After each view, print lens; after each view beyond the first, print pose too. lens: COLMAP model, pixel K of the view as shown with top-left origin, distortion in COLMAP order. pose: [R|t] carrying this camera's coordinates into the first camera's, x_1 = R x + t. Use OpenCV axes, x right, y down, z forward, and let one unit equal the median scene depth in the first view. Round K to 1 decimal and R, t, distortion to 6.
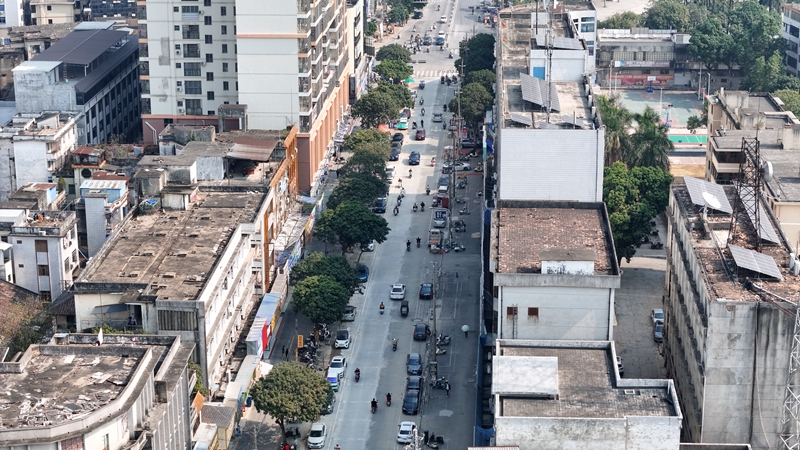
lens RADIAL K [[1597.3, 0, 401.2], [0, 1597.3, 227.1], [0, 0, 1]] dist [-0.176794, 0.000000]
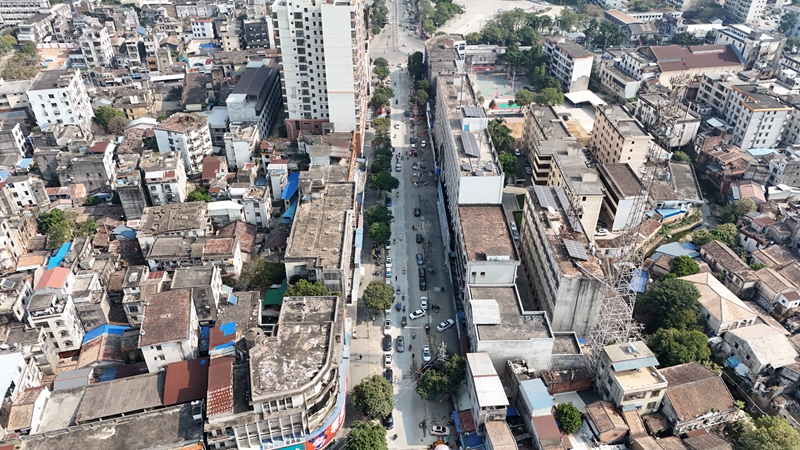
lens RADIAL K [[588.6, 0, 400.0], [0, 588.6, 224.1], [0, 0, 1]] dist [0.064855, -0.050301]
pose [[0.996715, -0.042493, 0.068949, -0.080003], [0.020909, 0.957454, 0.287829, -0.221215], [-0.078247, -0.285441, 0.955197, 0.142751]]
